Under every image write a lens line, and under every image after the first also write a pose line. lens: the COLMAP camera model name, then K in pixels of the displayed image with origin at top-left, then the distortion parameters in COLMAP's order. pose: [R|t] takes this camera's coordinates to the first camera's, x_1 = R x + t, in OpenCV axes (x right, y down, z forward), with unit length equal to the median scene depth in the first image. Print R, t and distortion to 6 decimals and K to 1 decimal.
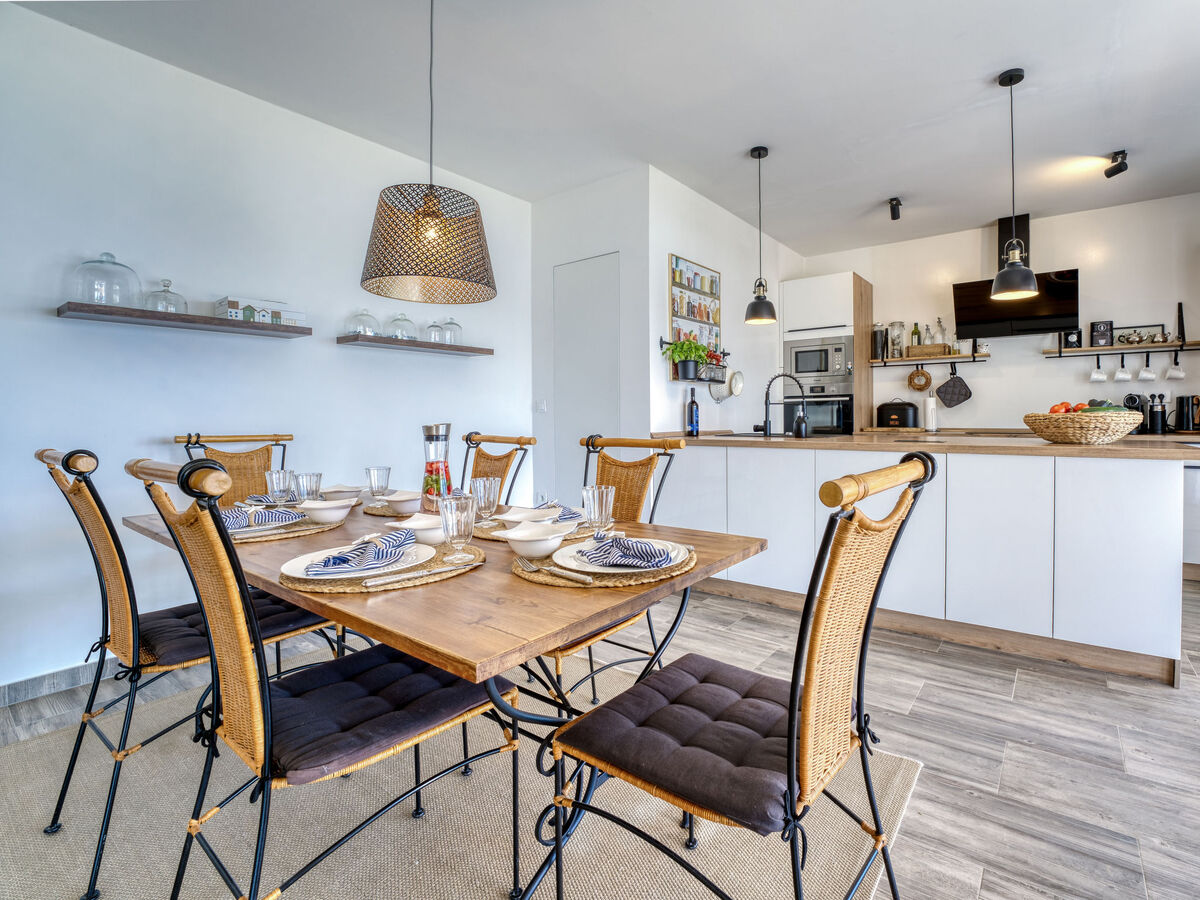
lens RADIAL K [[564.4, 0, 618.0], [0, 564.4, 433.0], [0, 0, 1]] dist [-0.029348, 0.000365]
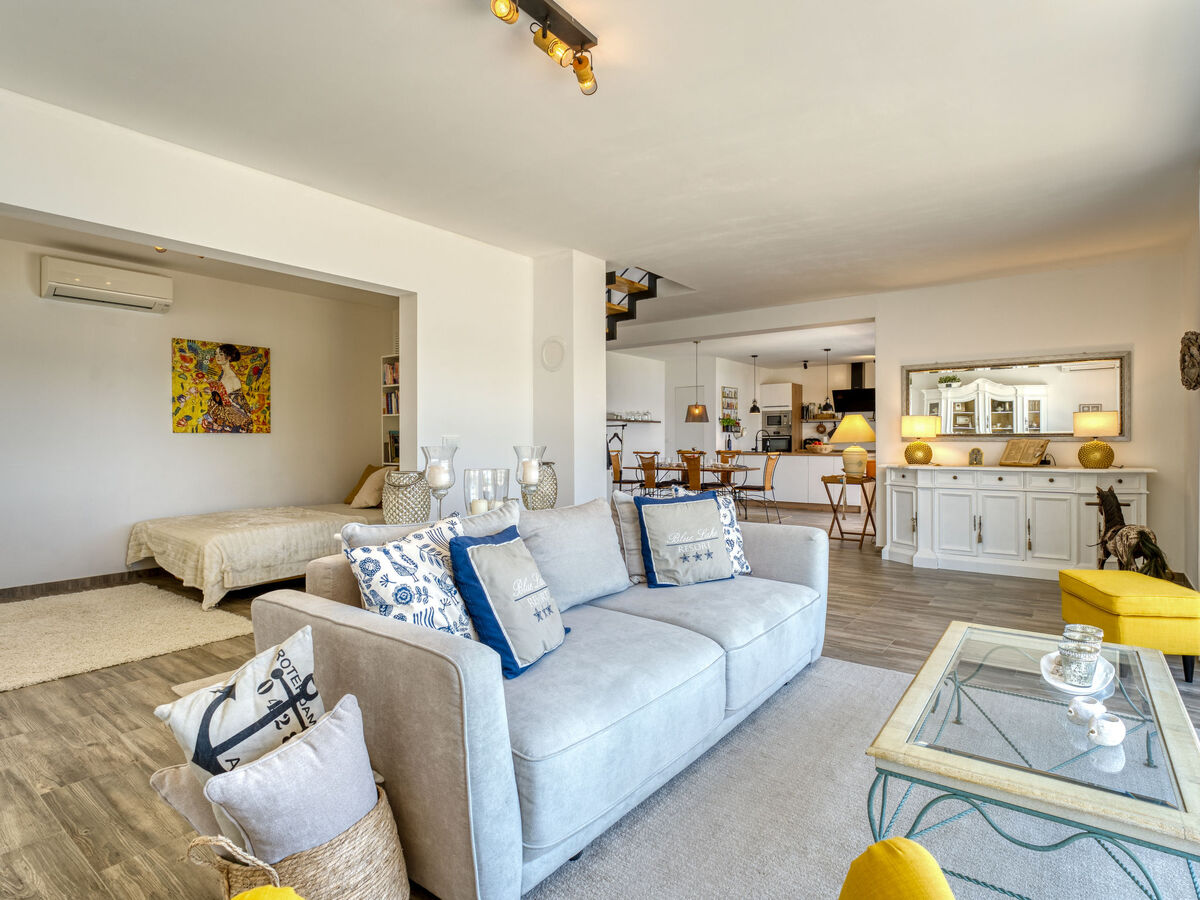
lens RADIAL K [[632.6, 0, 608.3], [0, 632.6, 441.5], [0, 0, 1]] dist [-0.027645, 0.001037]
pose [[0.999210, 0.007636, 0.038993, -0.580959], [-0.006750, 0.999717, -0.022797, 0.028611], [-0.039156, 0.022516, 0.998979, -2.071353]]
